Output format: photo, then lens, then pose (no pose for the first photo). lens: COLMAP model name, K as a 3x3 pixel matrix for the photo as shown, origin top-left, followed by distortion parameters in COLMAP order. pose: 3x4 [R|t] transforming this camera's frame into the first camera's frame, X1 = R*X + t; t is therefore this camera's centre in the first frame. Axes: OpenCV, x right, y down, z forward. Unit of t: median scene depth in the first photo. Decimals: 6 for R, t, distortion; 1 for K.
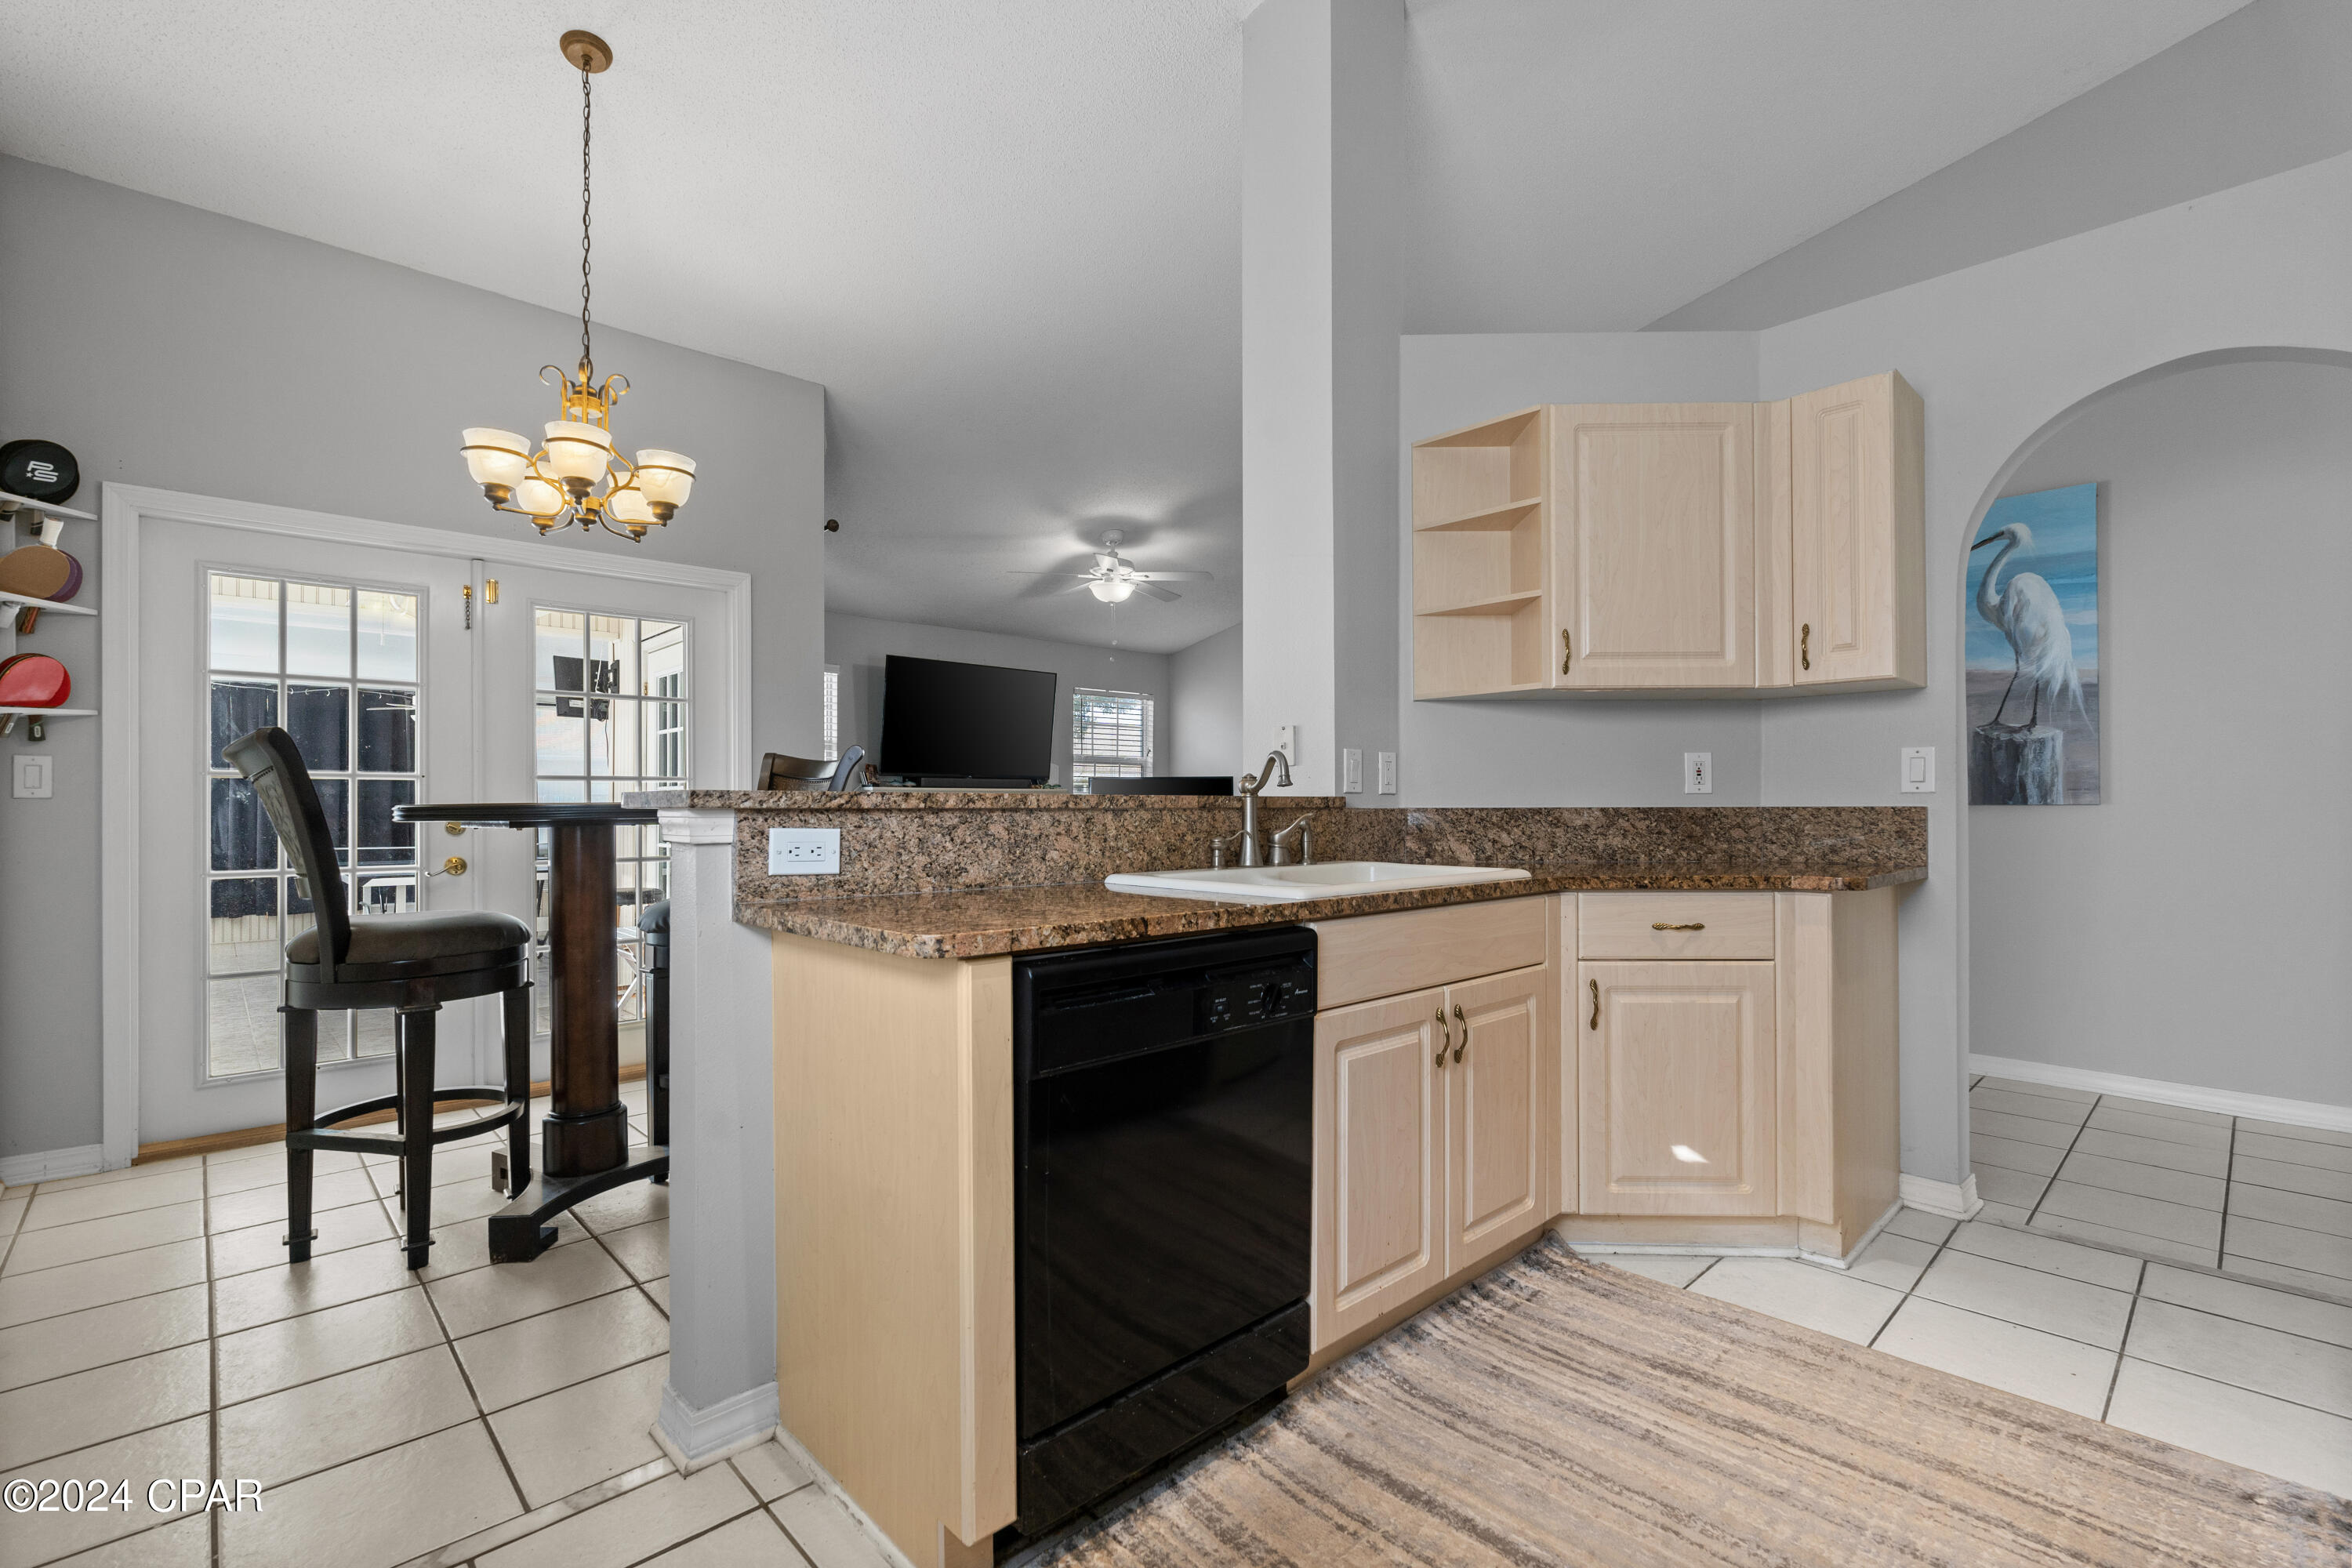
lens RADIAL K [[1050.3, 0, 1199.7], [0, 1050.3, 801.5], [0, 0, 1]] dist [0.002884, -0.000142]
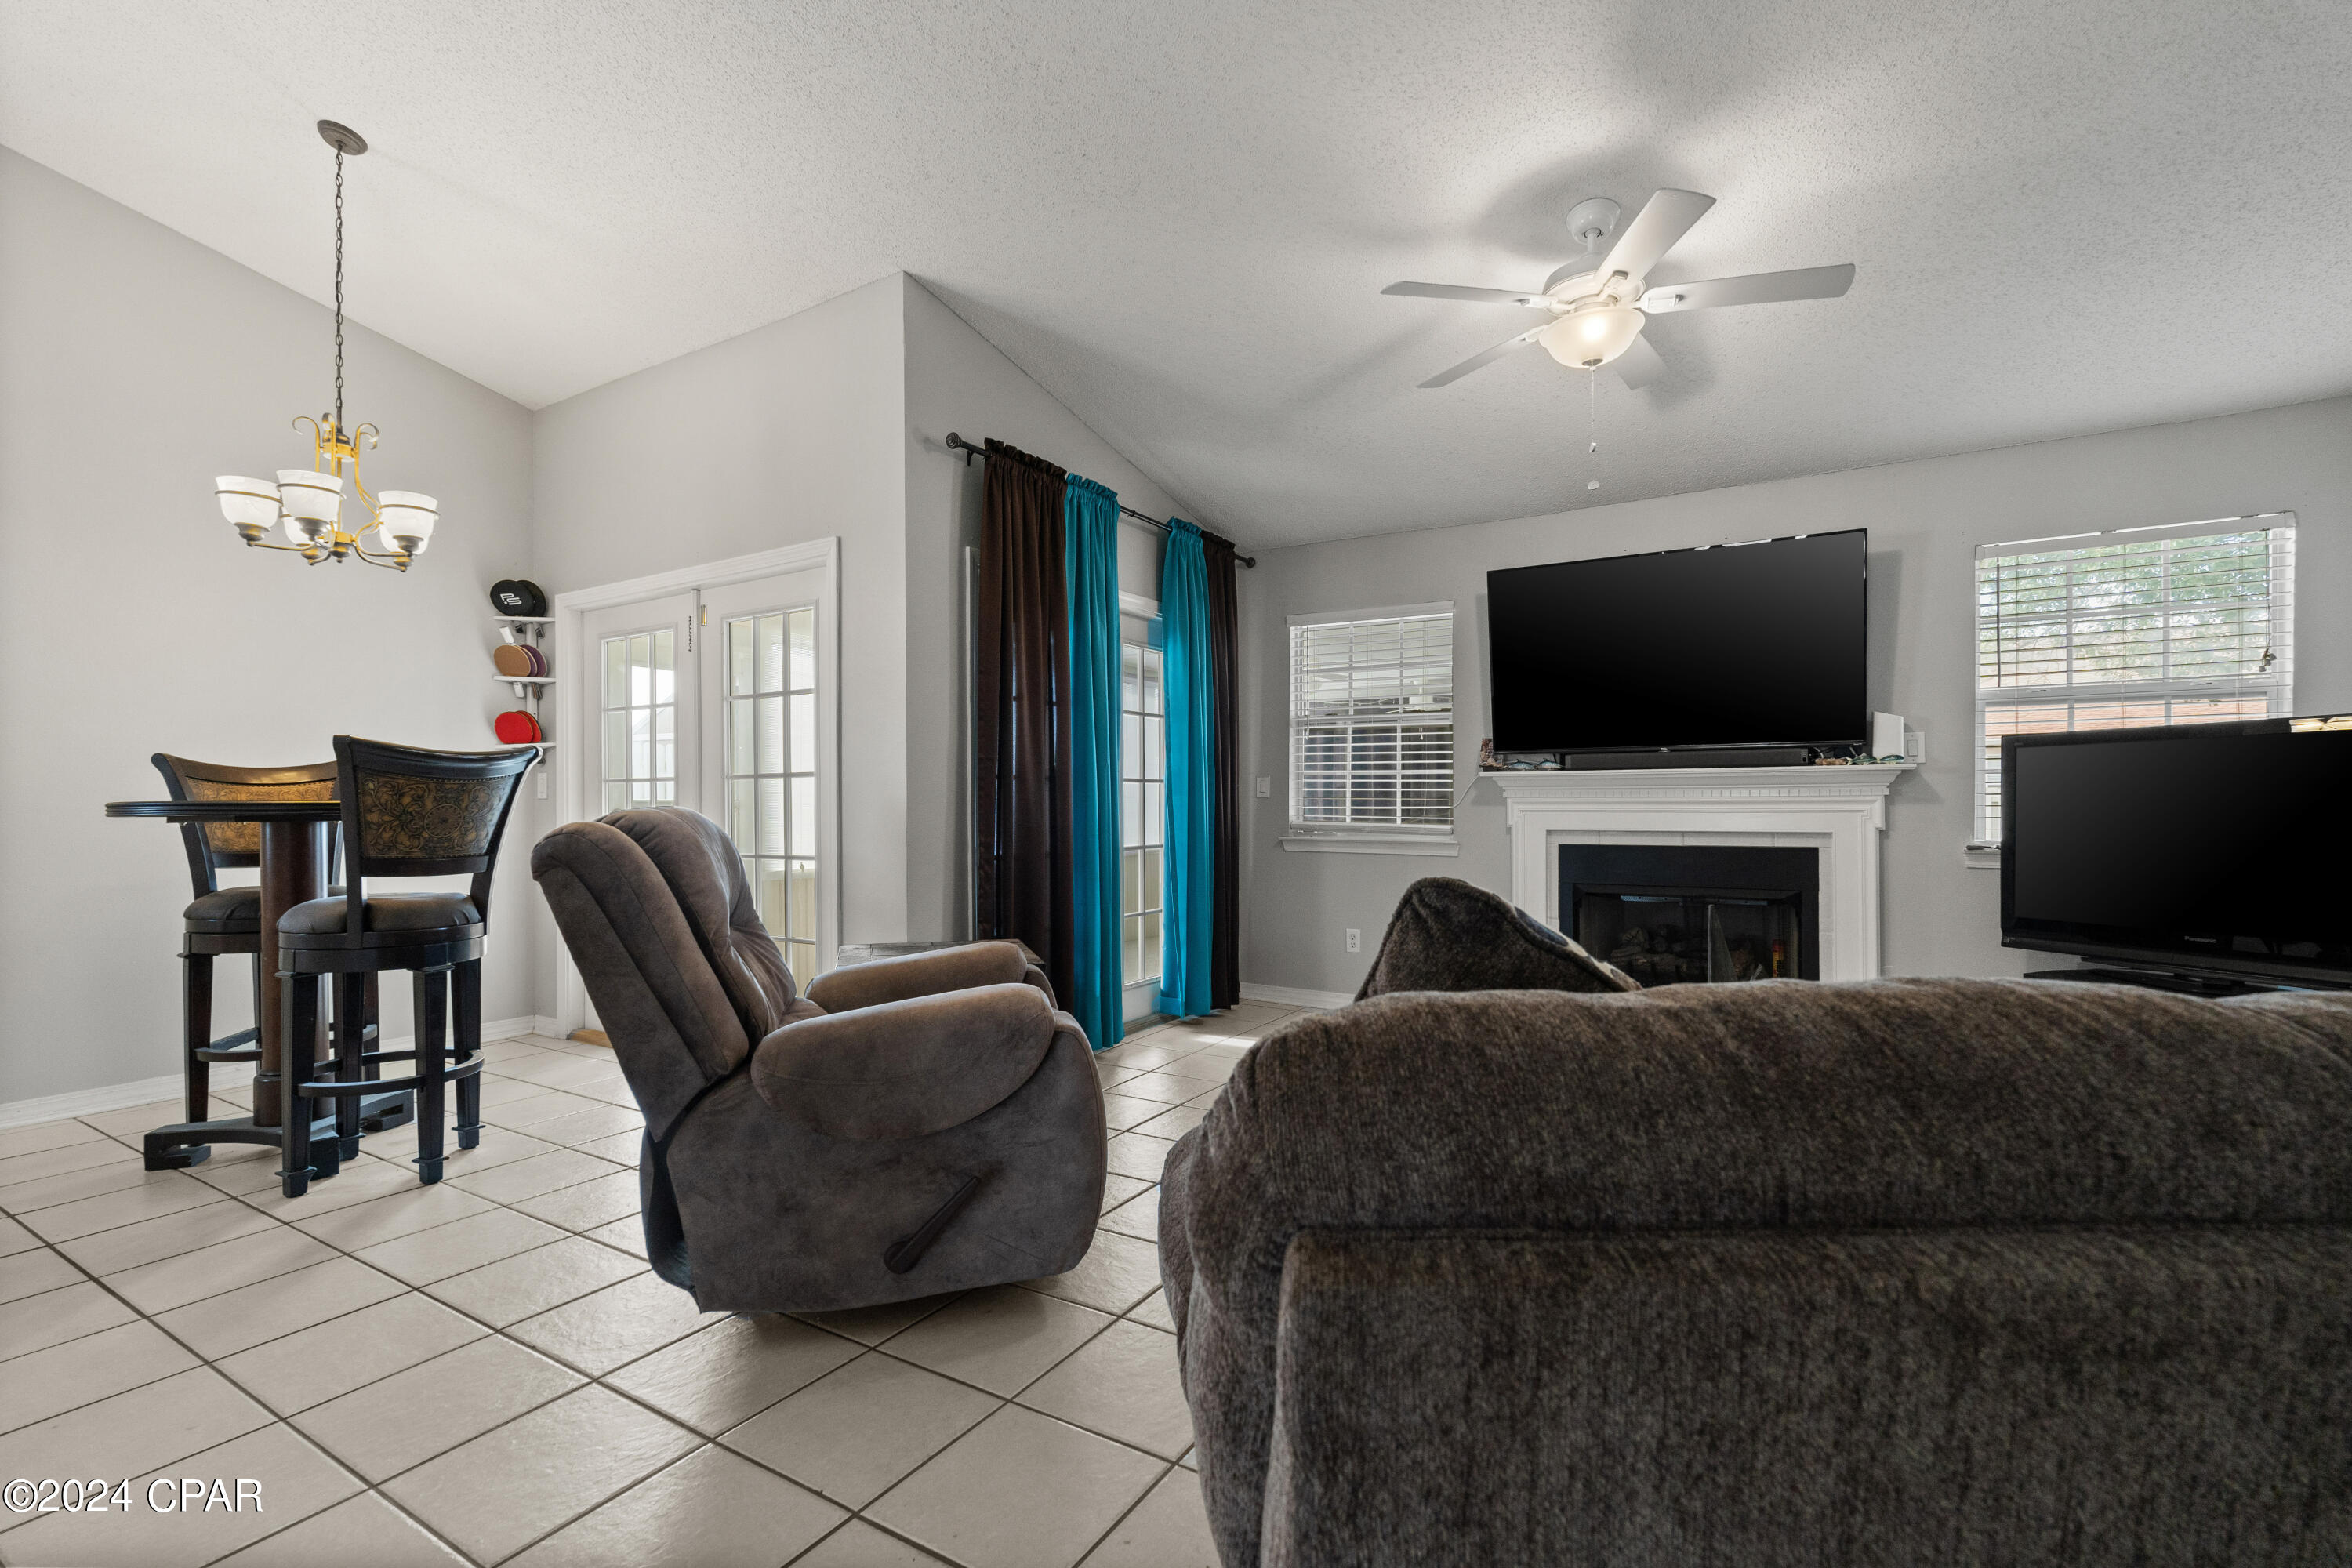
lens RADIAL K [[1034.6, 0, 1176.0], [0, 1034.6, 784.0], [0, 0, 1]] dist [-0.001335, -0.000991]
pose [[0.247817, -0.016001, -0.968675, 0.679344], [0.012778, 0.999831, -0.013246, -0.005494], [0.968722, -0.009095, 0.247980, 1.589995]]
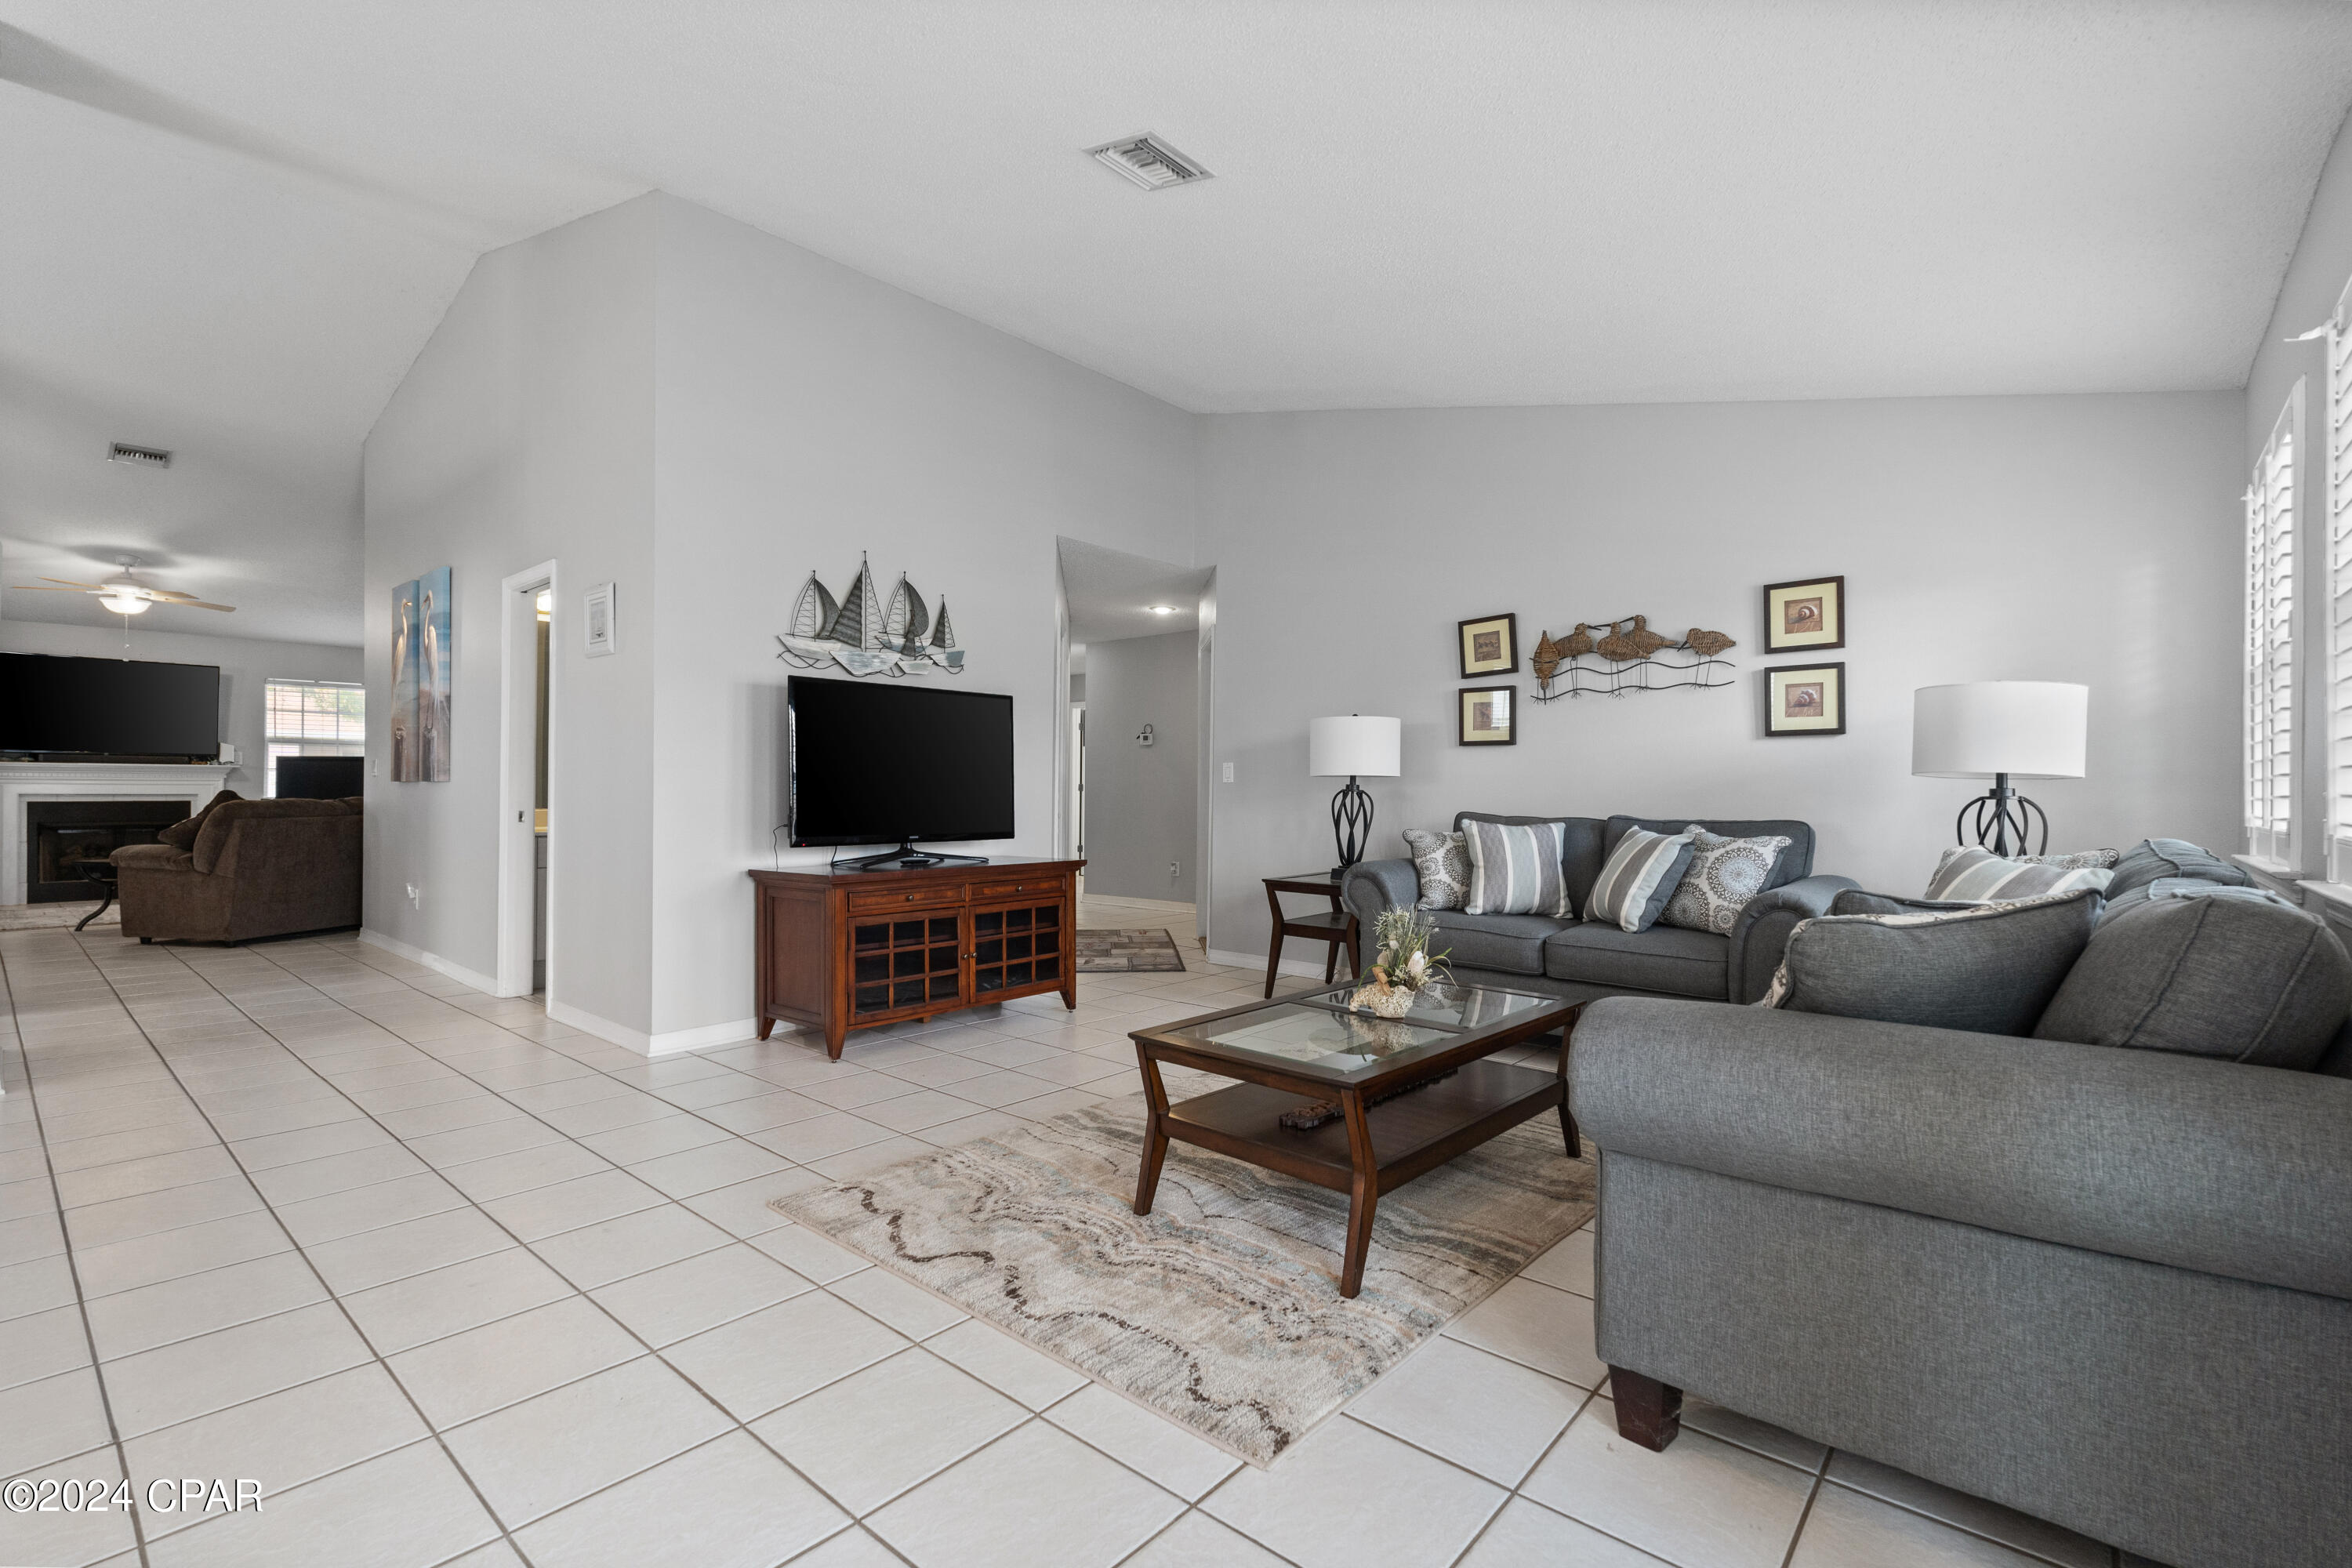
lens RADIAL K [[1070.9, 0, 1175.8], [0, 1070.9, 790.0], [0, 0, 1]] dist [0.010030, 0.000441]
pose [[0.997640, 0.003363, 0.068584, 2.337540], [-0.003769, 0.999976, 0.005798, 0.009524], [-0.068563, -0.006043, 0.997628, -0.751264]]
